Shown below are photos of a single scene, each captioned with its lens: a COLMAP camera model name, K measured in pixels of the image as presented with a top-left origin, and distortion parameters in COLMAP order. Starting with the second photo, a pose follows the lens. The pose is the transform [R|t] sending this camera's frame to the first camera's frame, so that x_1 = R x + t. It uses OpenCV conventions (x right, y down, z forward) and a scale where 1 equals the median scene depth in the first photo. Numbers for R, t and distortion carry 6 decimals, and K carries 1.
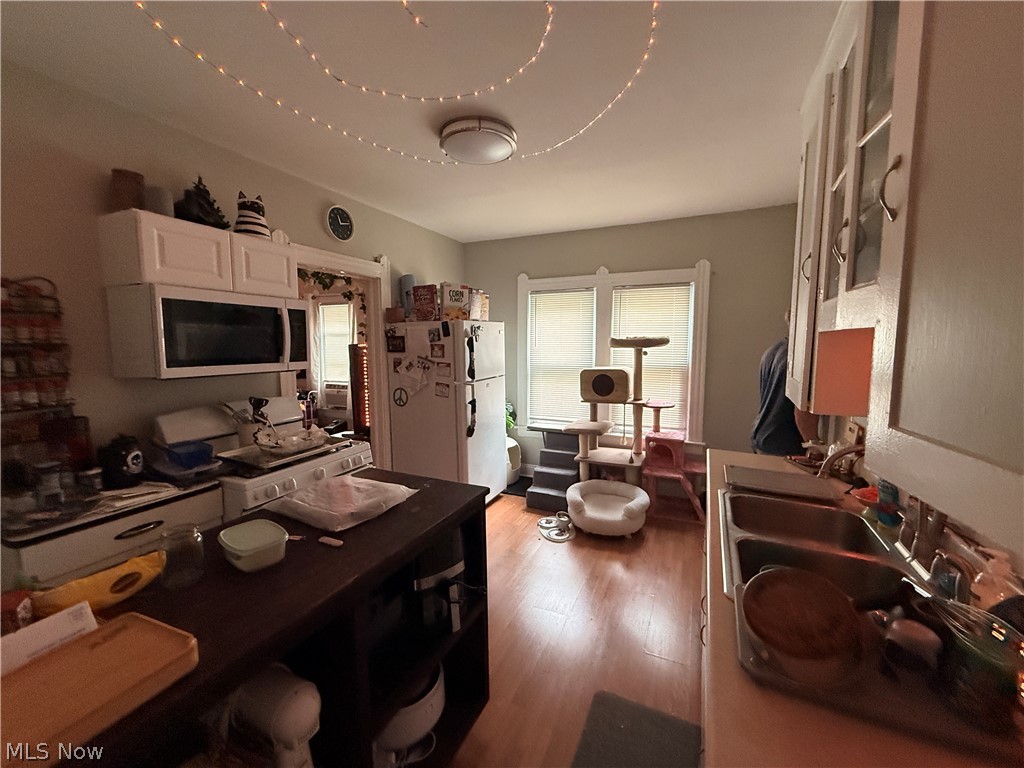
lens RADIAL K [[414.0, 0, 510.5], [0, 414.0, 381.5], [0, 0, 1]] dist [0.001295, 0.000010]
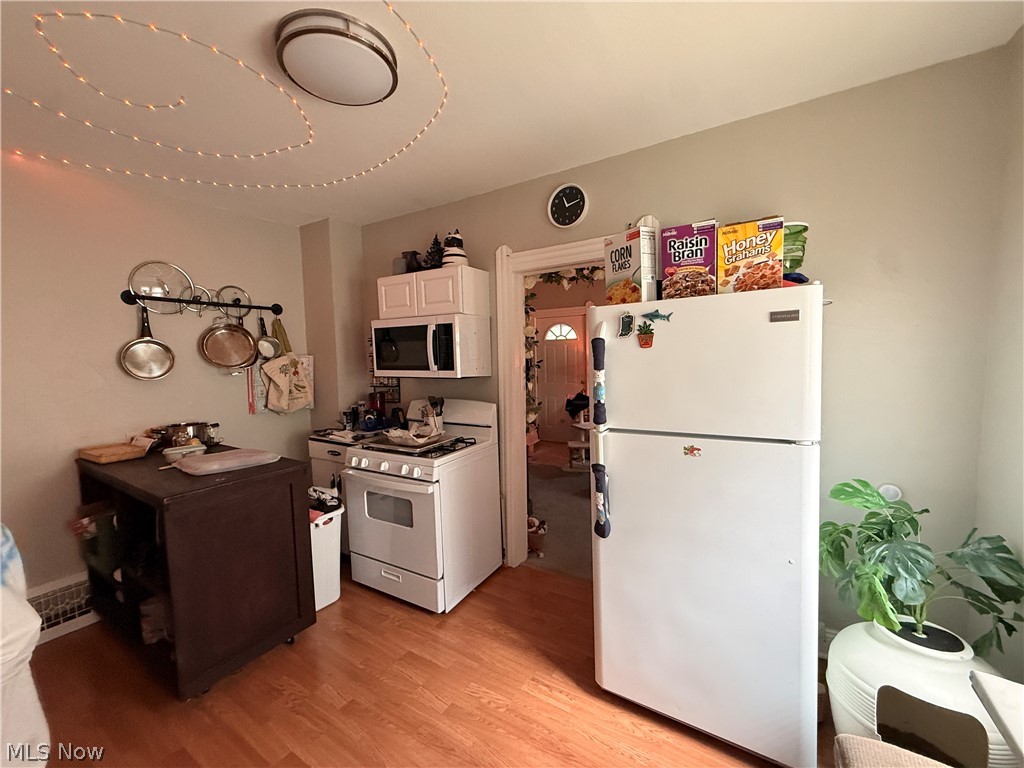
lens RADIAL K [[414.0, 0, 510.1], [0, 414.0, 381.1], [0, 0, 1]] dist [0.001295, 0.000010]
pose [[-0.131803, 0.070704, -0.988751, 0.435376], [-0.073327, 0.994025, 0.080856, -0.094248], [0.988560, 0.083159, -0.125831, 1.015042]]
